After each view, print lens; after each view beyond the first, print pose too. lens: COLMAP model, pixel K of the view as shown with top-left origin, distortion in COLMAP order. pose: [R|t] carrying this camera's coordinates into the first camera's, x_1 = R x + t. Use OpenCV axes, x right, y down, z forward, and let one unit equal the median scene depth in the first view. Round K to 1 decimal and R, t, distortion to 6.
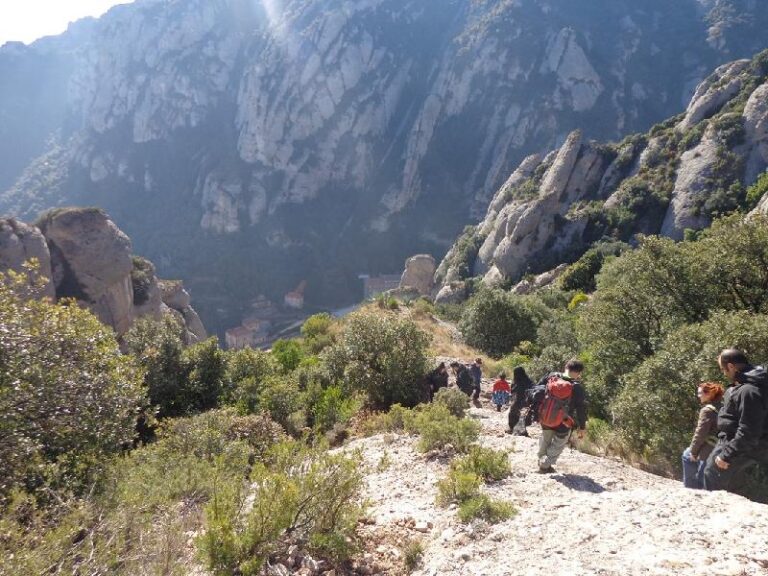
lens RADIAL K [[538.9, 0, 381.6], [0, 538.9, 290.5], [0, 0, 1]] dist [0.003122, 0.003421]
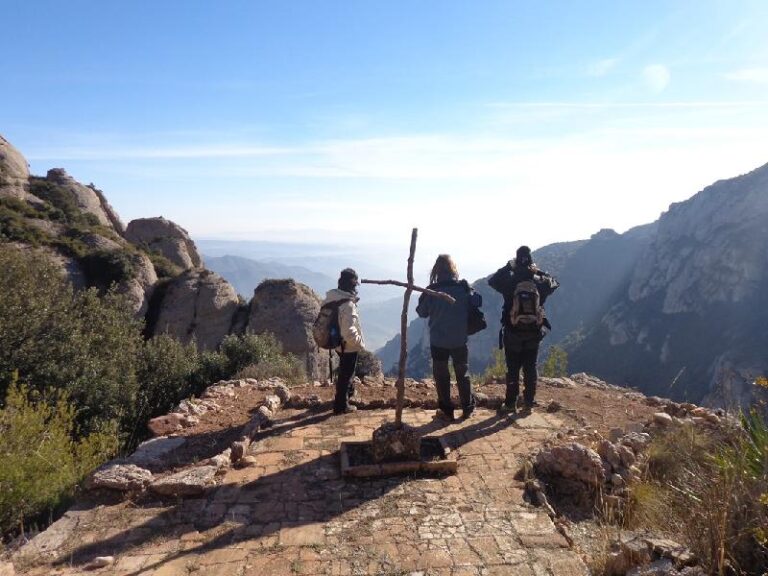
lens RADIAL K [[538.9, 0, 382.9], [0, 538.9, 284.3], [0, 0, 1]] dist [0.003122, 0.003421]
pose [[0.532585, 0.042777, -0.845295, 0.090878], [-0.324618, 0.932668, -0.157330, -0.009264], [0.781649, 0.358190, 0.510611, 0.105841]]
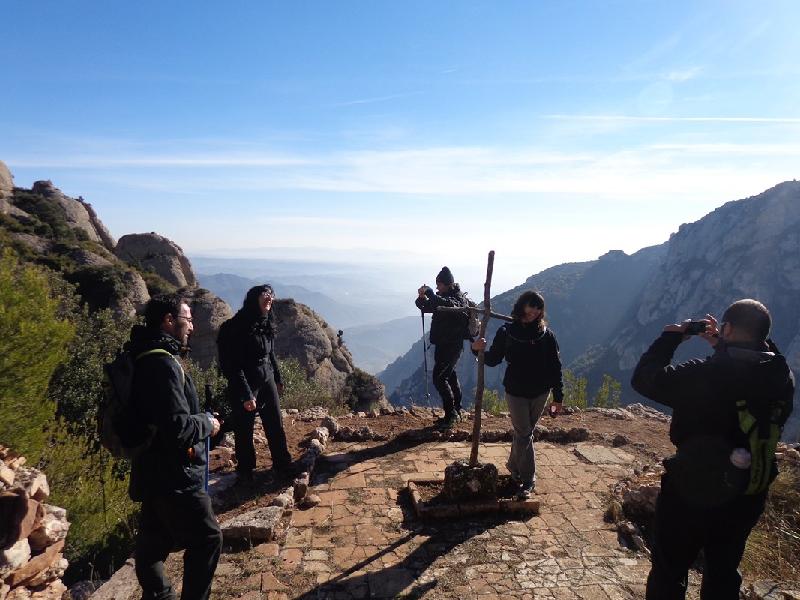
lens RADIAL K [[561.4, 0, 395.2], [0, 561.4, 299.1], [0, 0, 1]] dist [0.003122, 0.003421]
pose [[0.552460, 0.038305, -0.832659, 0.086970], [-0.328085, 0.928301, -0.174976, -0.008017], [0.766256, 0.369850, 0.525417, 0.102149]]
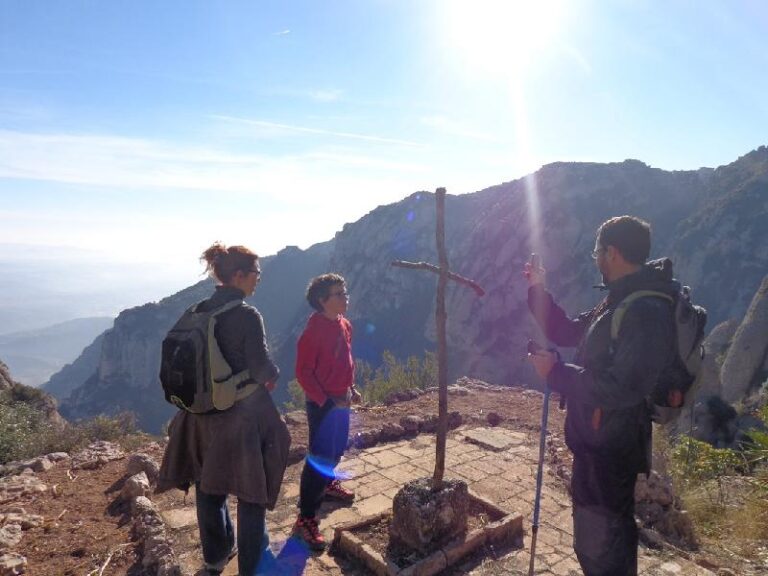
lens RADIAL K [[538.9, 0, 382.9], [0, 538.9, 291.7], [0, 0, 1]] dist [0.003122, 0.003421]
pose [[0.907310, 0.006514, -0.420412, 0.066559], [-0.152058, 0.937287, -0.313642, -0.006148], [0.392003, 0.348497, 0.851401, 0.104000]]
